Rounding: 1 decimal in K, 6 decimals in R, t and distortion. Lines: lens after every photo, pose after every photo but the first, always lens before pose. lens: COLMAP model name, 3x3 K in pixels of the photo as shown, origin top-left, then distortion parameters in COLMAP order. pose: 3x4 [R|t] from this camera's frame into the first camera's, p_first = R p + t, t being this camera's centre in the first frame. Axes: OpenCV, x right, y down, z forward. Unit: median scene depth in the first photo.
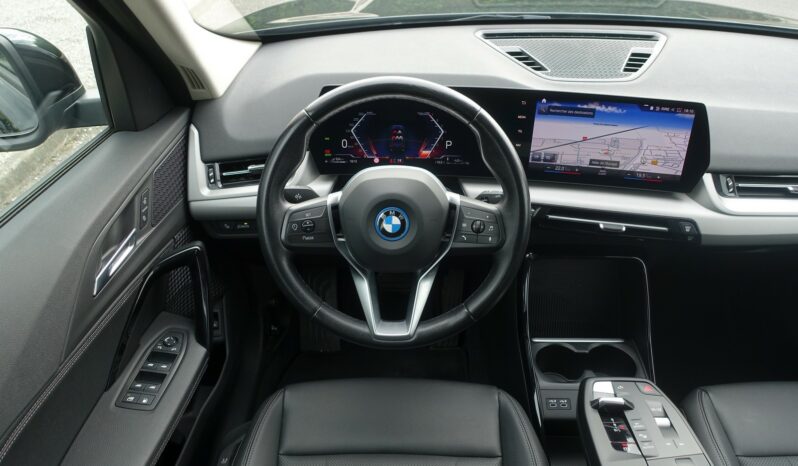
lens RADIAL K [[537.4, 0, 399.0], [0, 537.4, 233.0], [0, 0, 1]] dist [-0.013058, 0.000547]
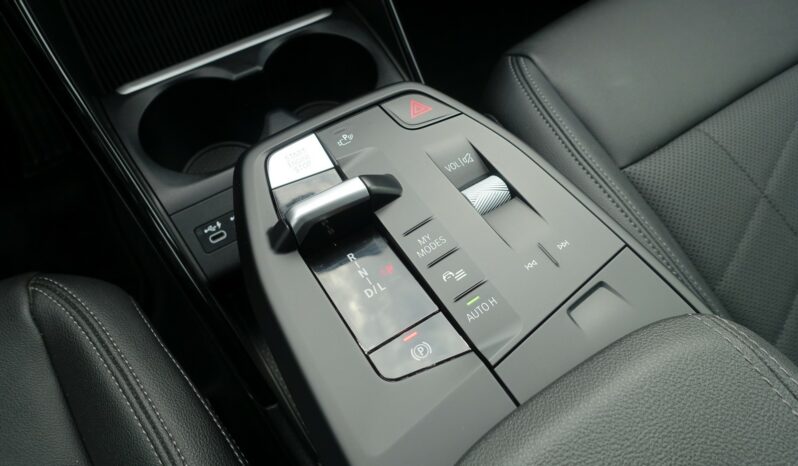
lens RADIAL K [[537.4, 0, 399.0], [0, 537.4, 233.0], [0, 0, 1]] dist [-0.013058, 0.000547]
pose [[0.836462, -0.465340, 0.289464, 0.307713], [0.282006, 0.818385, 0.500718, 0.174970], [-0.469897, -0.337201, 0.815777, 0.674254]]
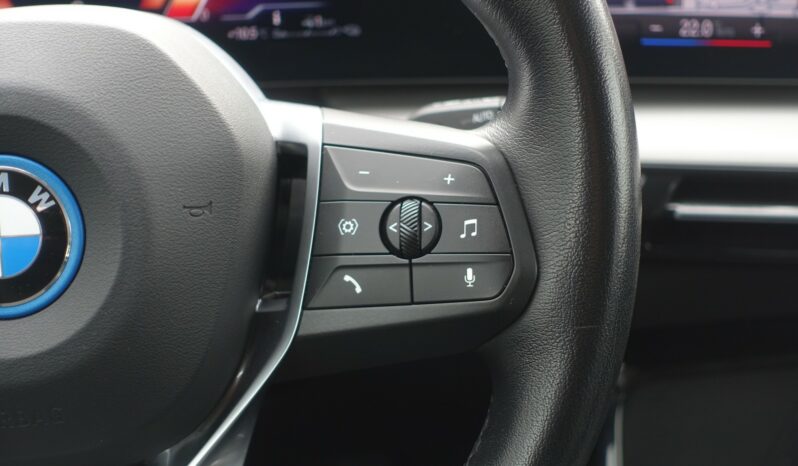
lens RADIAL K [[1336.9, 0, 399.0], [0, 1336.9, 233.0], [0, 0, 1]] dist [-0.126163, -0.006792]
pose [[0.988590, -0.071208, 0.132736, 0.059882], [0.086419, 0.989876, -0.112594, 0.044111], [-0.123375, 0.122780, 0.984735, 0.396536]]
